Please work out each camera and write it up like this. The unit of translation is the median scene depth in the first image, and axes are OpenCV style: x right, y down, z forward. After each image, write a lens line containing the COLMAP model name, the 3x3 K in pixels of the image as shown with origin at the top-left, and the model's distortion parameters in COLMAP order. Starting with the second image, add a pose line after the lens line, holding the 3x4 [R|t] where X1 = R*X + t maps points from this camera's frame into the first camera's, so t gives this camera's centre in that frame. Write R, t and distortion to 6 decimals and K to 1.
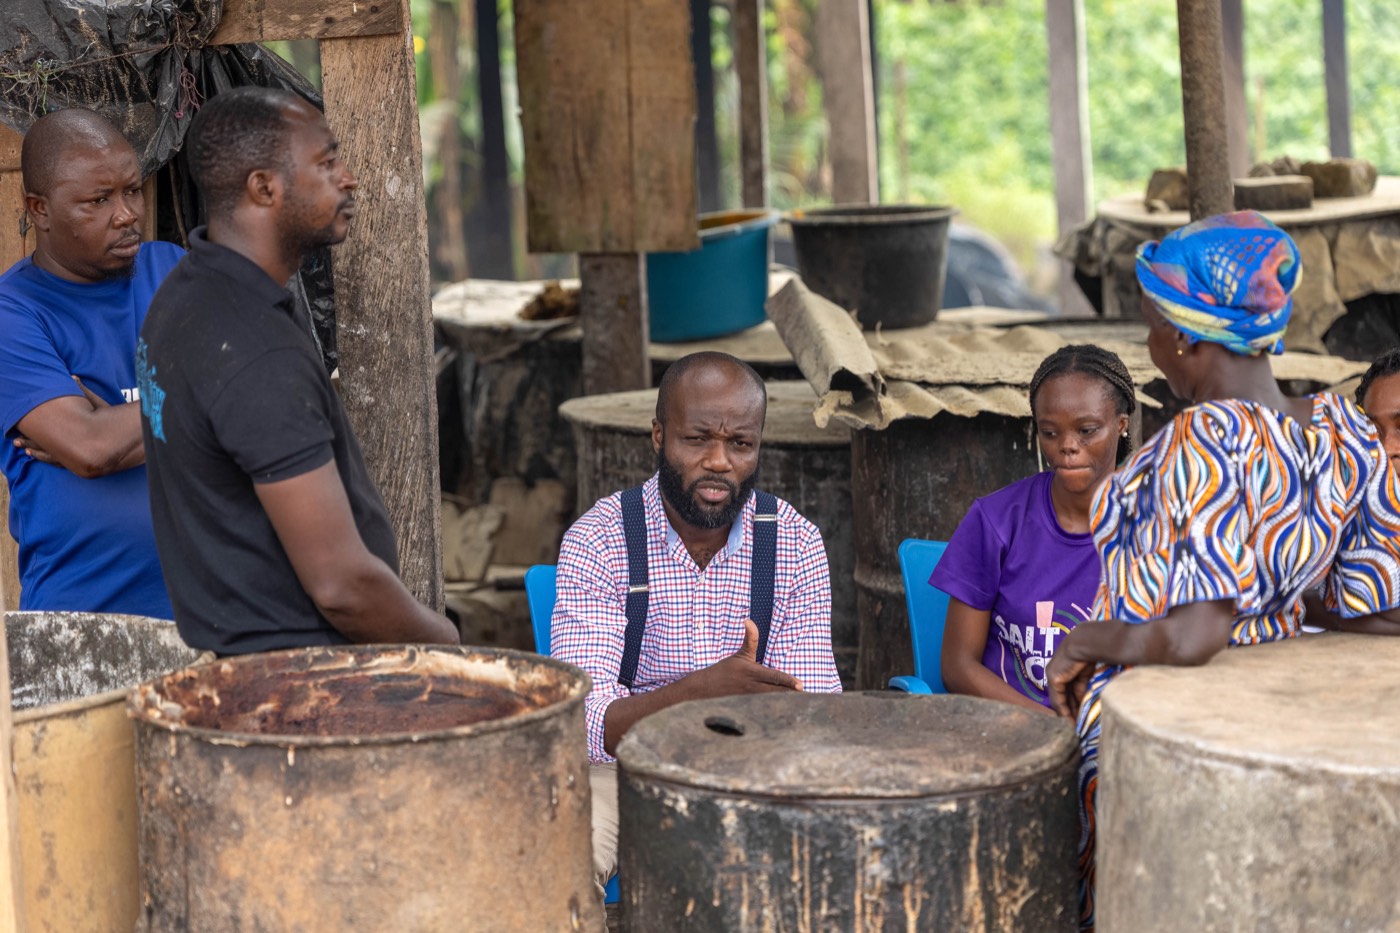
lens RADIAL K [[5193.6, 0, 700.0], [0, 5193.6, 466.5], [0, 0, 1]] dist [-0.088461, 0.846771]
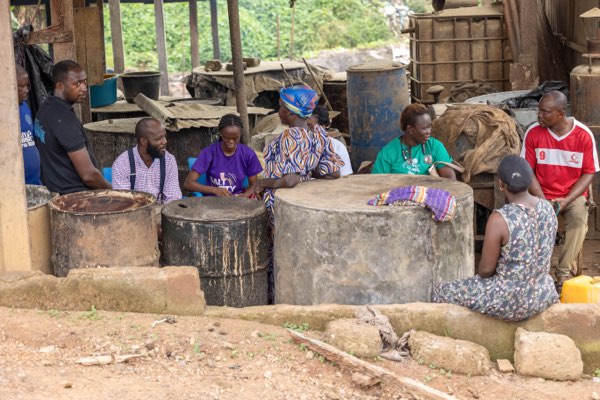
lens RADIAL K [[1389.7, 0, 300.0], [0, 1389.7, 200.0], [0, 0, 1]] dist [-0.112087, -0.656919]
pose [[0.976342, -0.039479, 0.212596, -0.146561], [0.027528, 0.997885, 0.058885, -0.020300], [-0.214471, -0.051640, 0.975364, -0.151302]]
